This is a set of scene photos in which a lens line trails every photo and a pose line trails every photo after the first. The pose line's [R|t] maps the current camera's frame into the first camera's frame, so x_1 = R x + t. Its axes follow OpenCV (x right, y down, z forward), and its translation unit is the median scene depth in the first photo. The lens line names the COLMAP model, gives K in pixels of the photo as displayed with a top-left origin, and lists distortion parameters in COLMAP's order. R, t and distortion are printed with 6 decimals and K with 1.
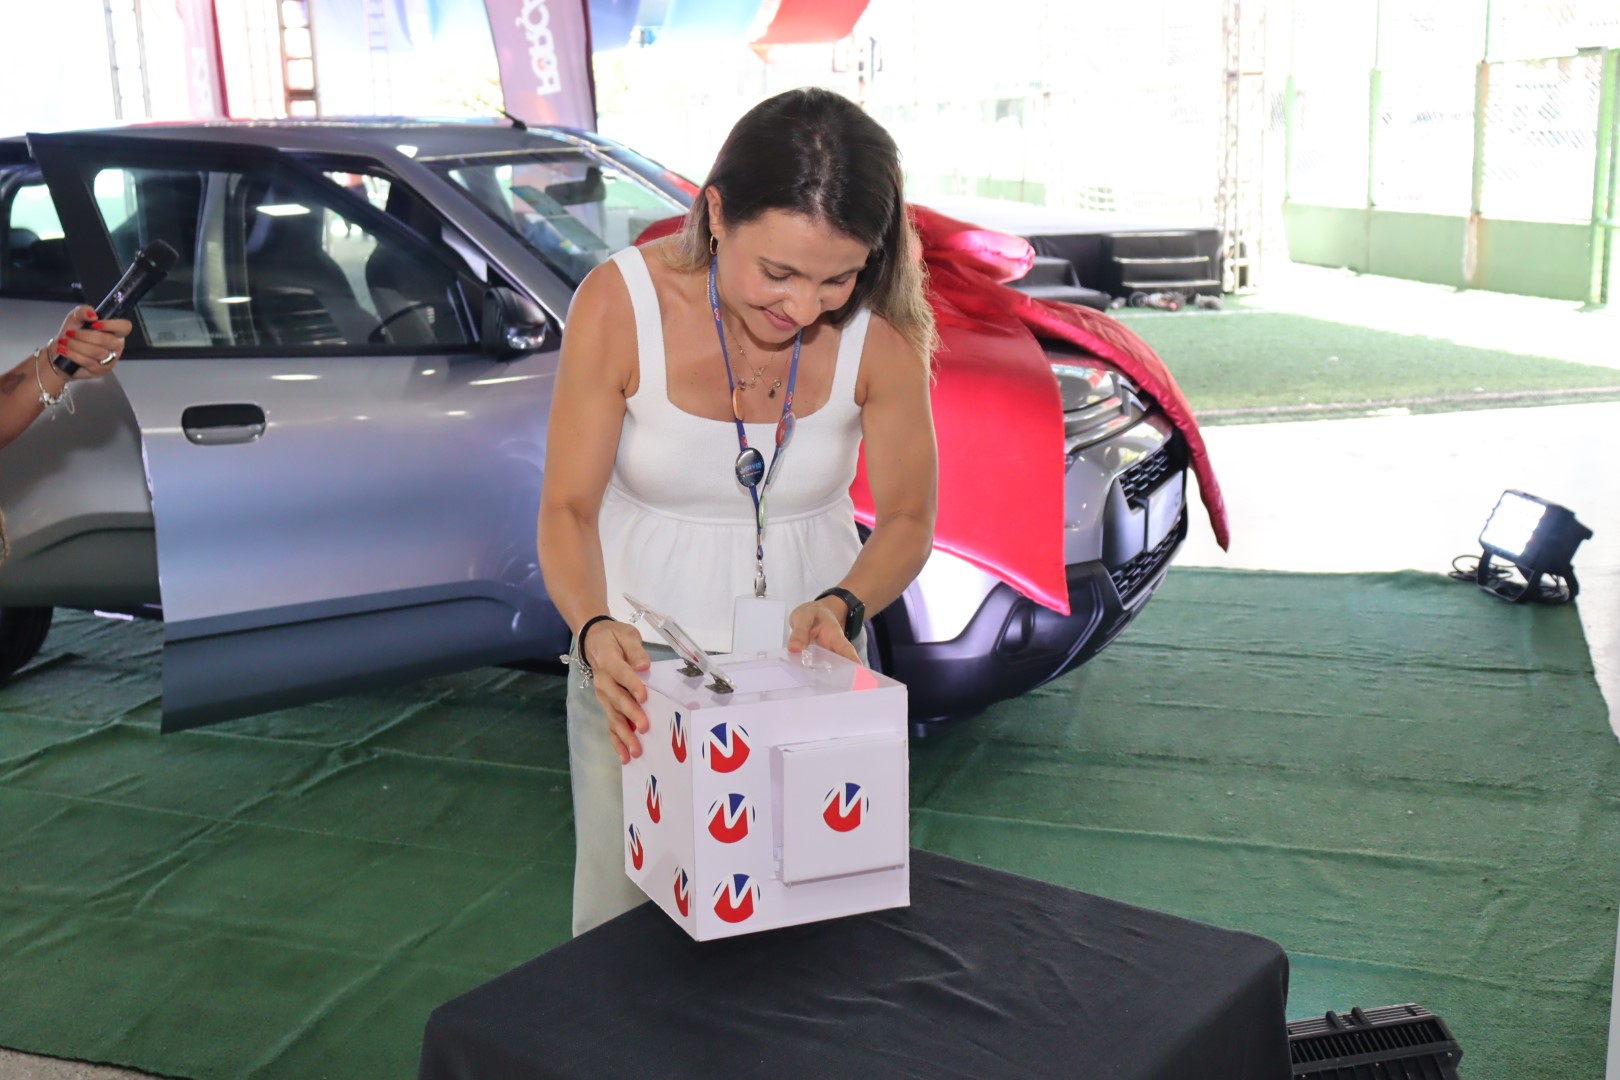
lens RADIAL K [[1855.6, 0, 811.4], [0, 1855.6, 534.9], [0, 0, 1]] dist [0.015218, 0.000000]
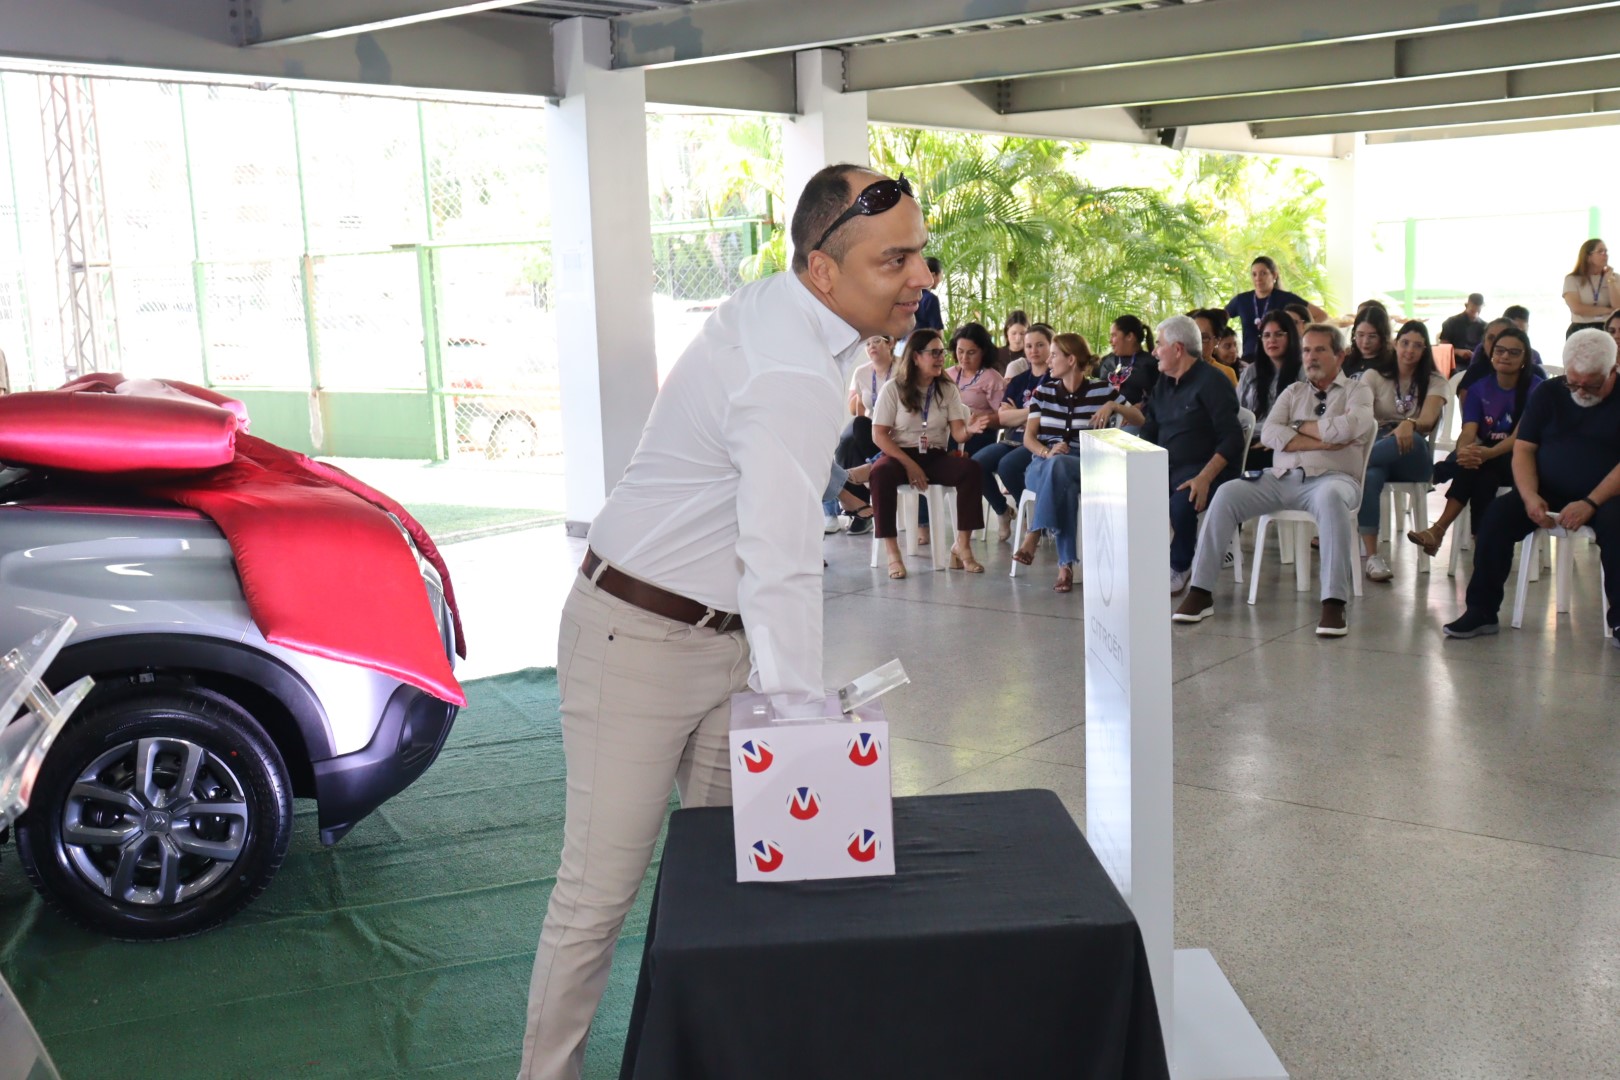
lens RADIAL K [[1811.5, 0, 807.3], [0, 1811.5, 544.1], [0, 0, 1]] dist [0.026118, 0.000000]
pose [[0.768129, -0.096562, 0.632973, -0.127427], [0.154010, 0.987404, -0.036264, 0.004566], [-0.621498, 0.125339, 0.773324, -0.015419]]
